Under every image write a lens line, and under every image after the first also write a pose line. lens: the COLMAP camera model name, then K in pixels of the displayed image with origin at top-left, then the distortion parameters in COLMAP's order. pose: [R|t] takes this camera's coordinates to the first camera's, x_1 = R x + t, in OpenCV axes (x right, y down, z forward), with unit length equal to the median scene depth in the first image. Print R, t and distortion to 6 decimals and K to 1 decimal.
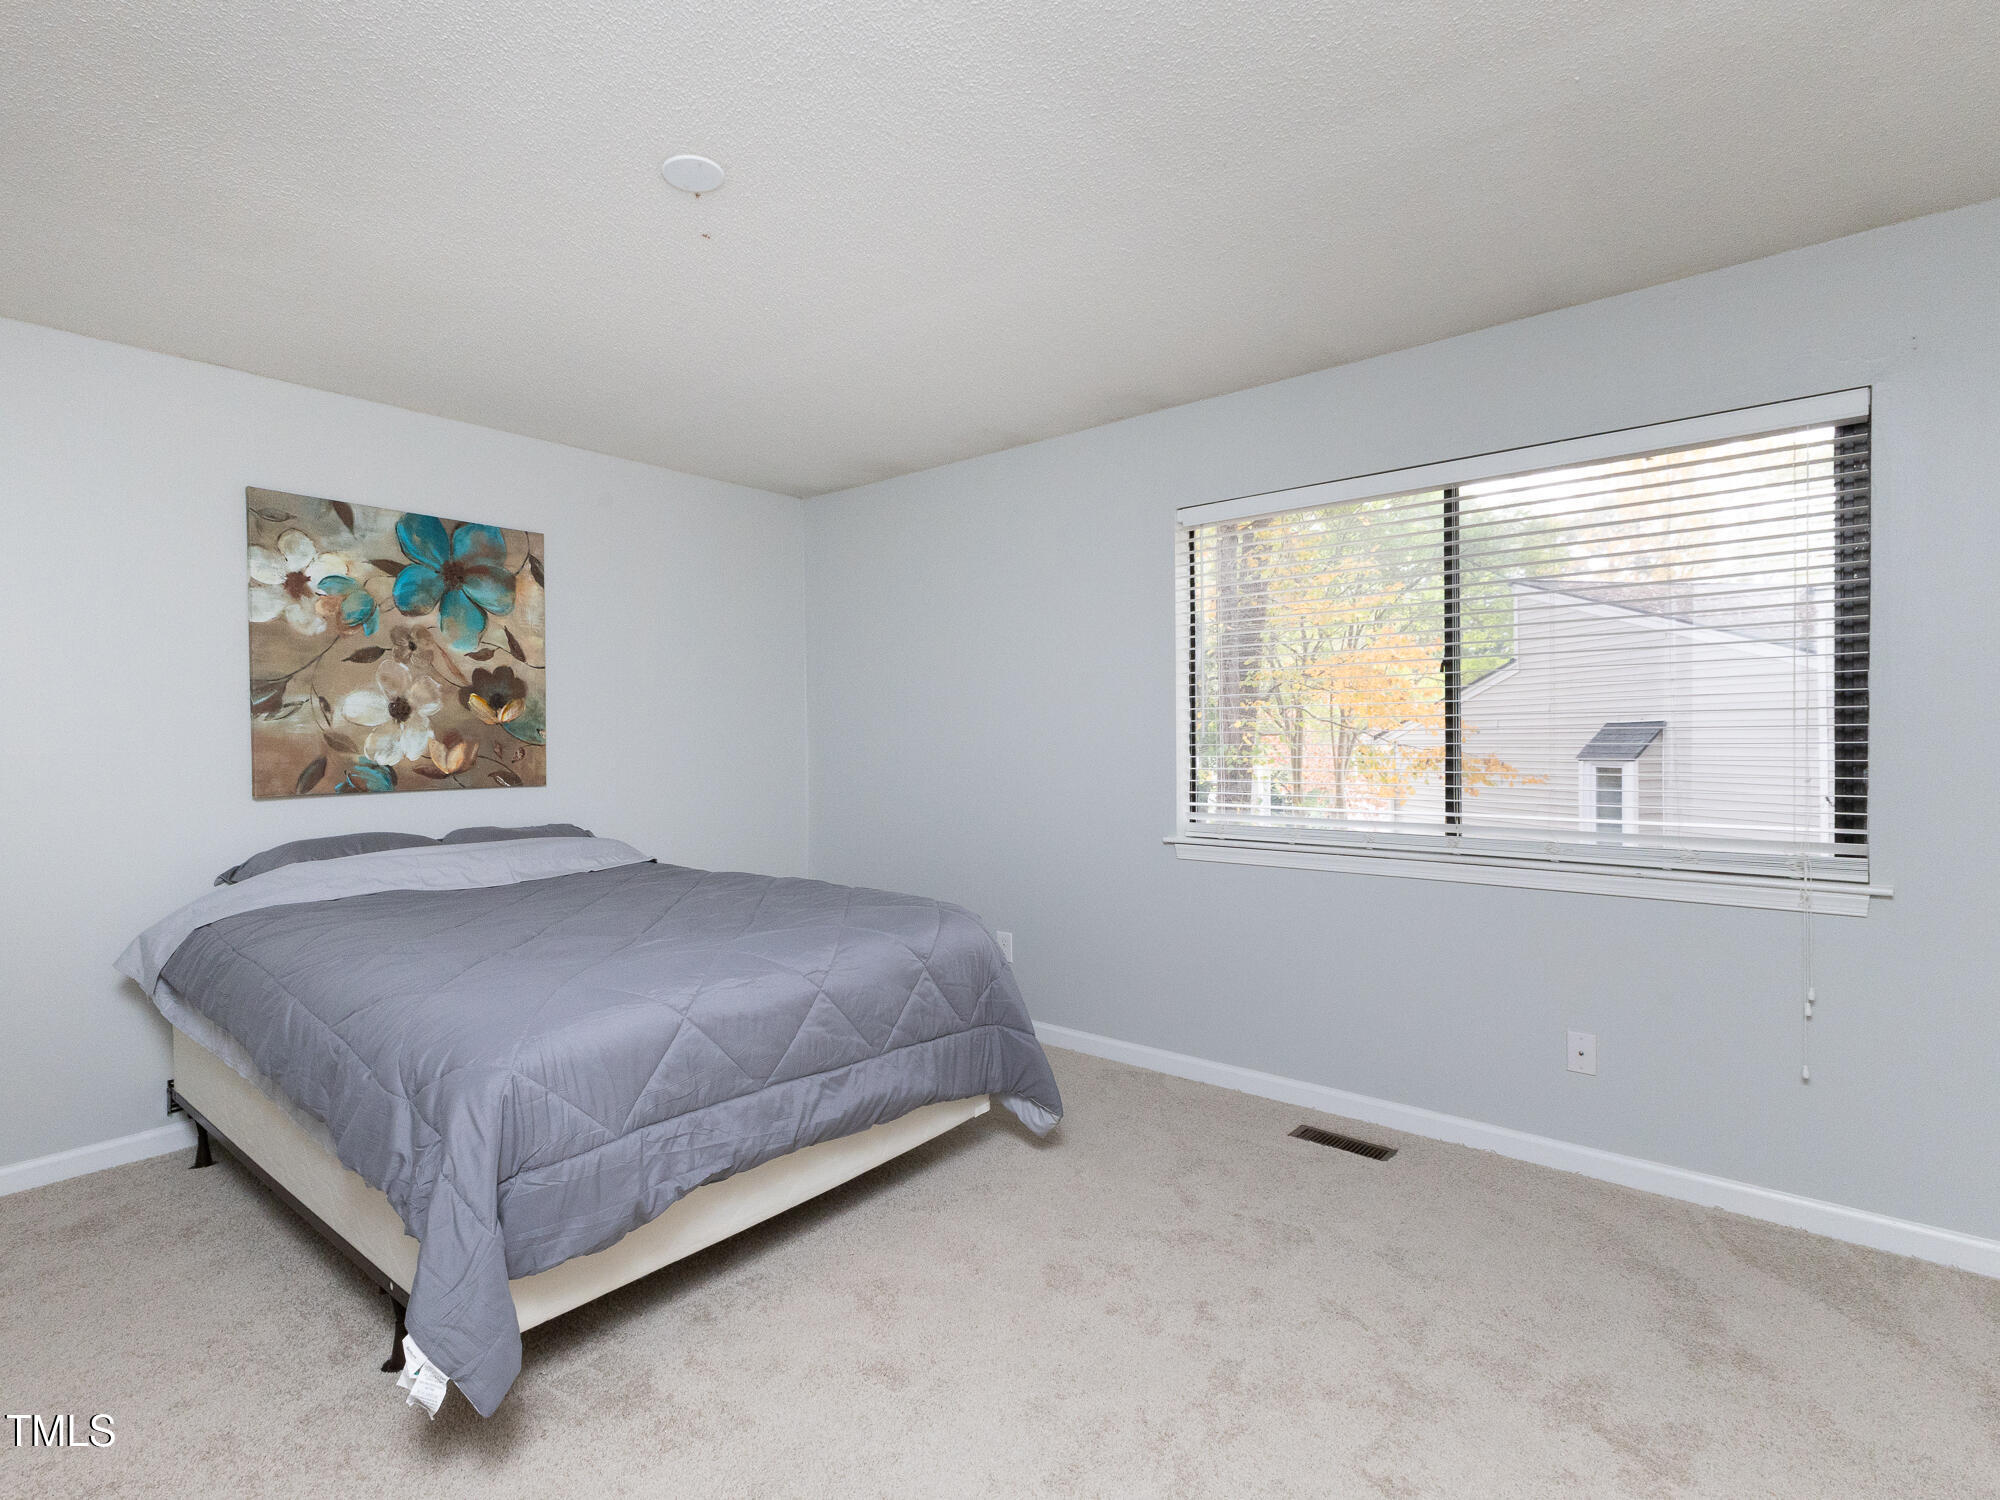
lens RADIAL K [[968.4, 0, 1000.0], [0, 968.4, 750.0], [0, 0, 1]] dist [-0.000098, -0.000099]
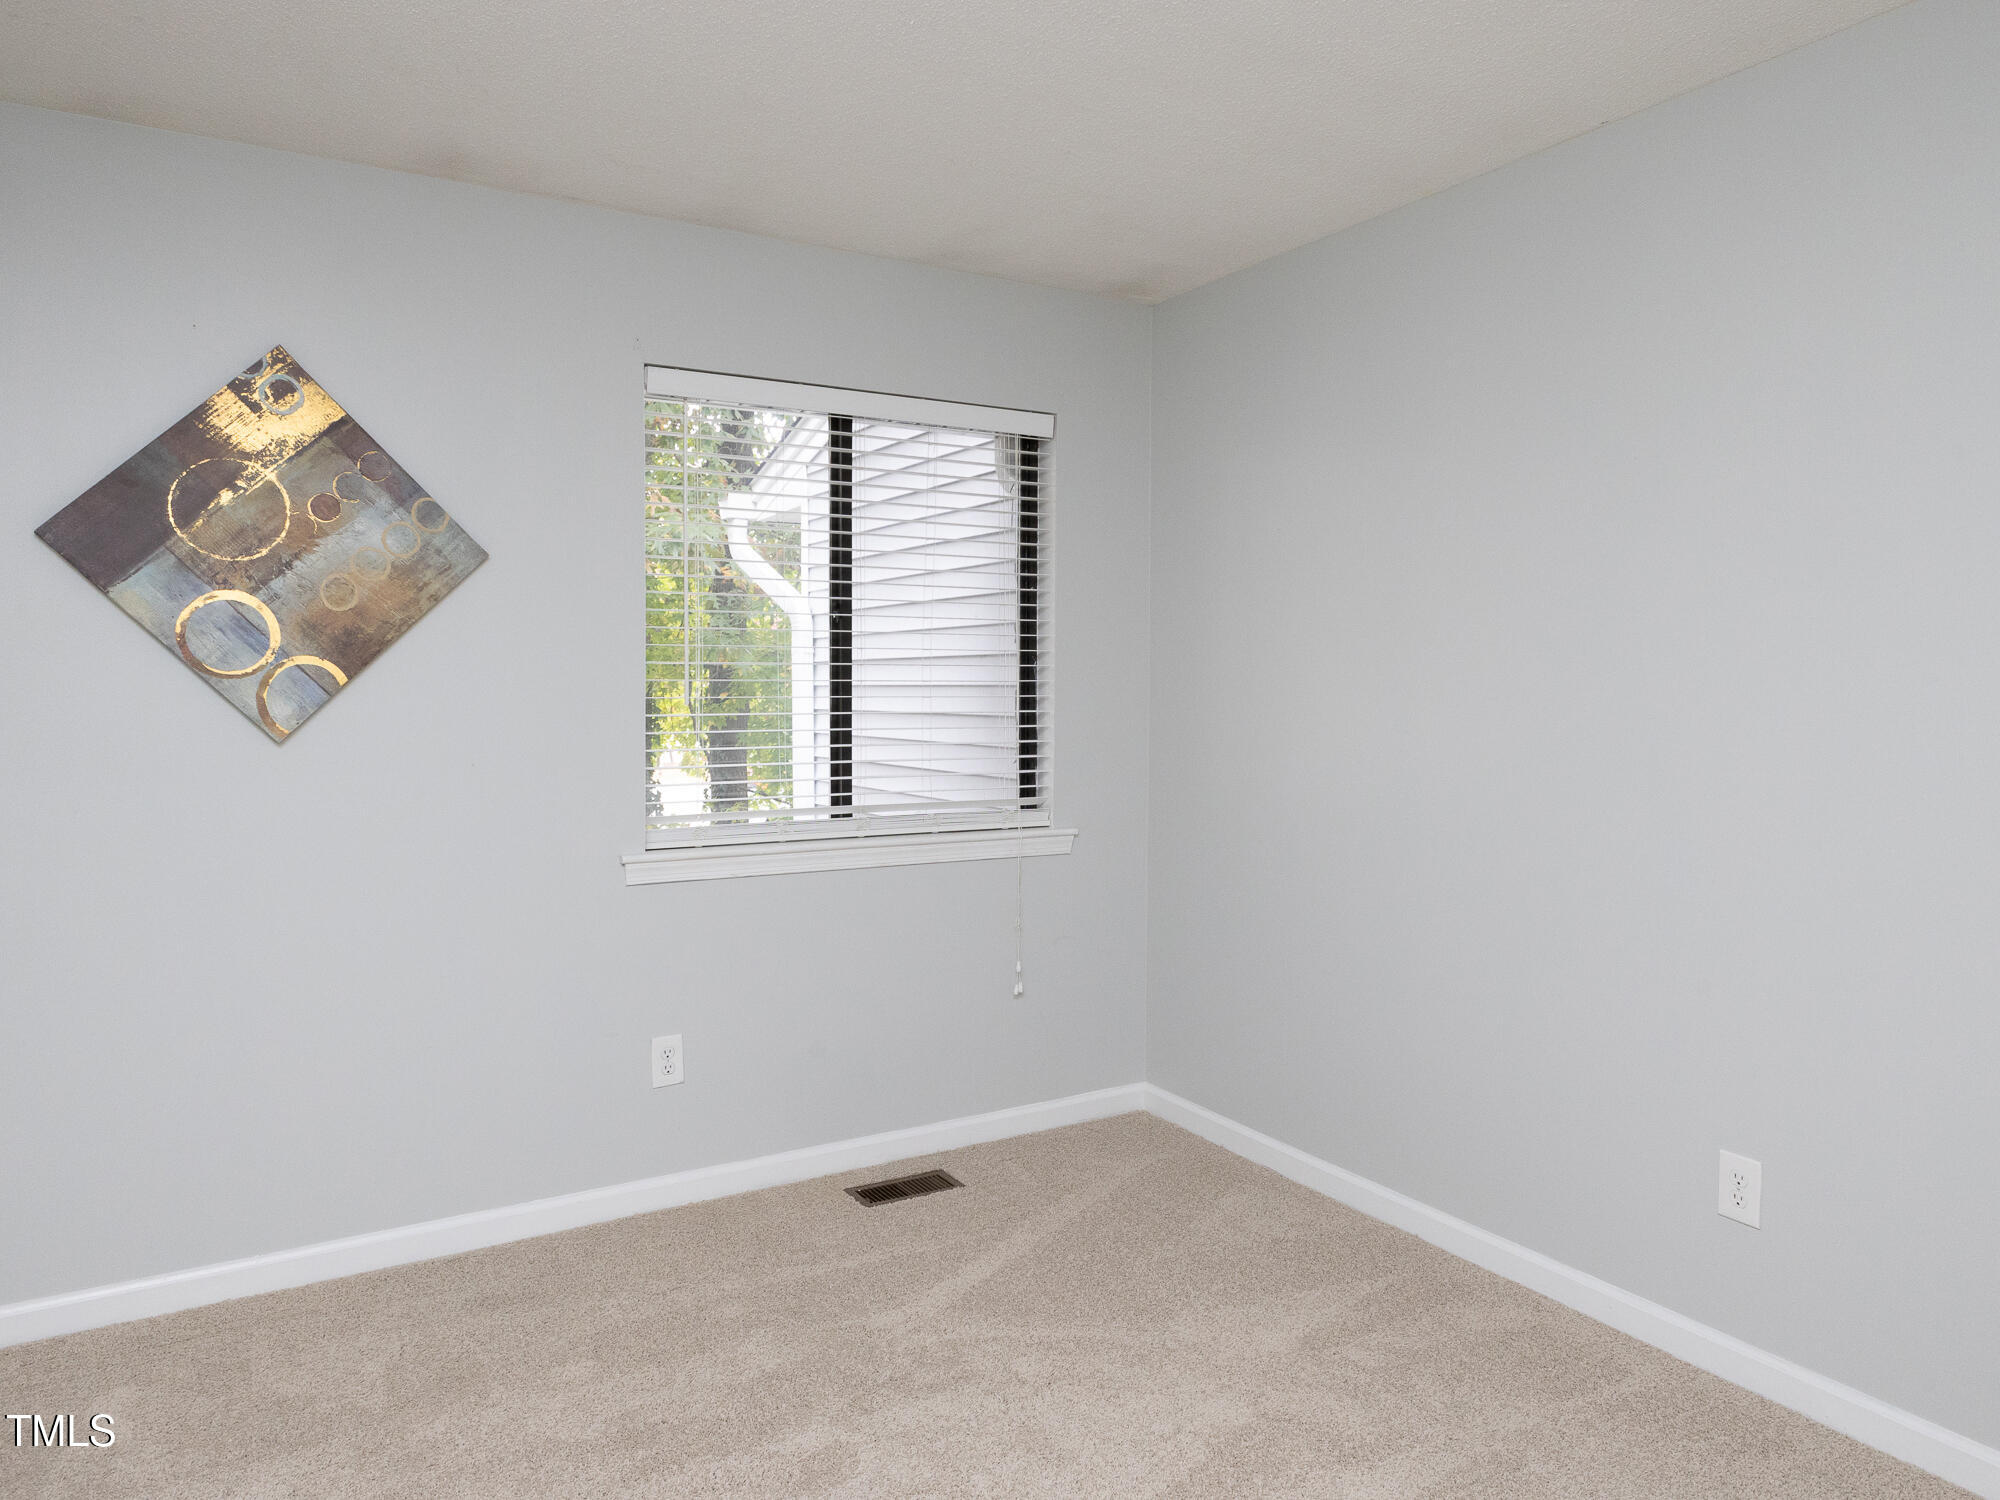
lens RADIAL K [[1263.8, 0, 1000.0], [0, 1263.8, 750.0], [0, 0, 1]] dist [0.000866, 0.000146]
pose [[0.325731, -0.027106, 0.945074, -0.559882], [0.010957, 0.999630, 0.024895, 0.000333], [-0.945399, 0.002246, 0.325908, 0.496784]]
